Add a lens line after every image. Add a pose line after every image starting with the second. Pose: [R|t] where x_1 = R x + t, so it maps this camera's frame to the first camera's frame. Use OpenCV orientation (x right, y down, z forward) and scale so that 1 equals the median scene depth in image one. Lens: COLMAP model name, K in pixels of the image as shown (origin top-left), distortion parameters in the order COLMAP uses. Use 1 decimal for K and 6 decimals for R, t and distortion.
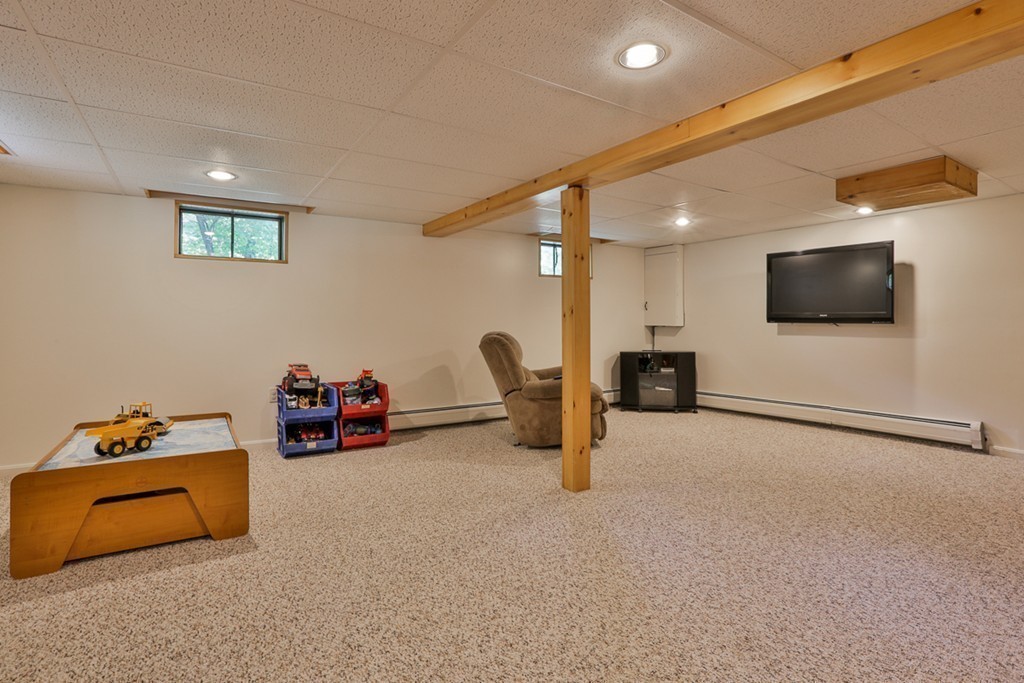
lens RADIAL K [[481.4, 0, 509.8], [0, 481.4, 322.9], [0, 0, 1]] dist [-0.034696, 0.011280]
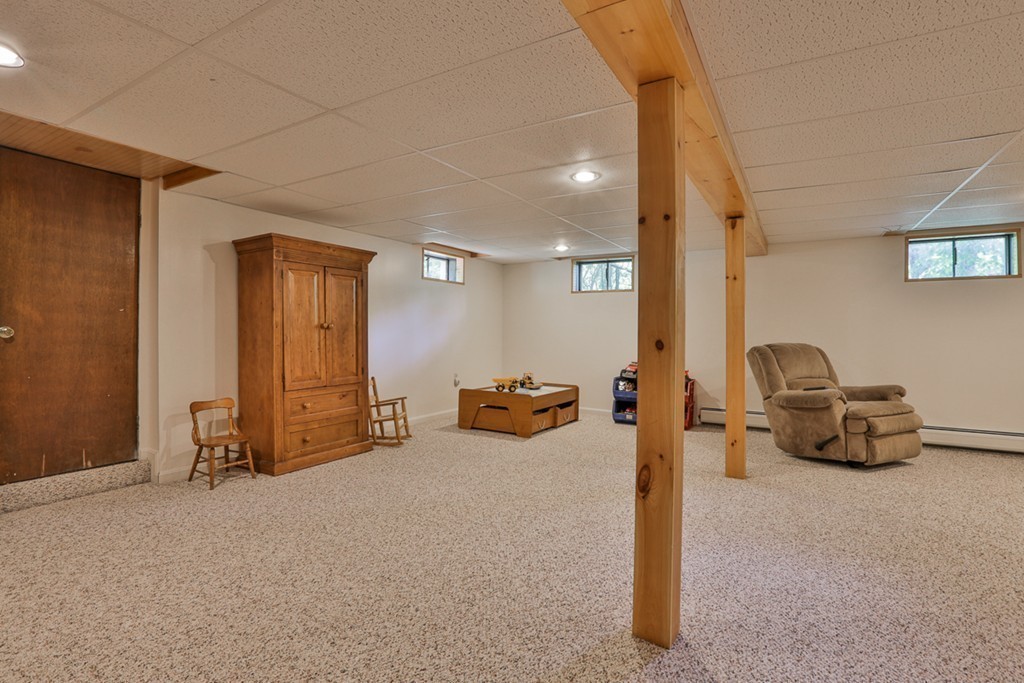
lens RADIAL K [[481.4, 0, 509.8], [0, 481.4, 322.9], [0, 0, 1]] dist [-0.034696, 0.011280]
pose [[0.489508, -0.008240, -0.871960, 0.882481], [-0.013891, 0.999755, -0.017247, 0.001627], [0.871888, 0.020555, 0.489274, -0.045010]]
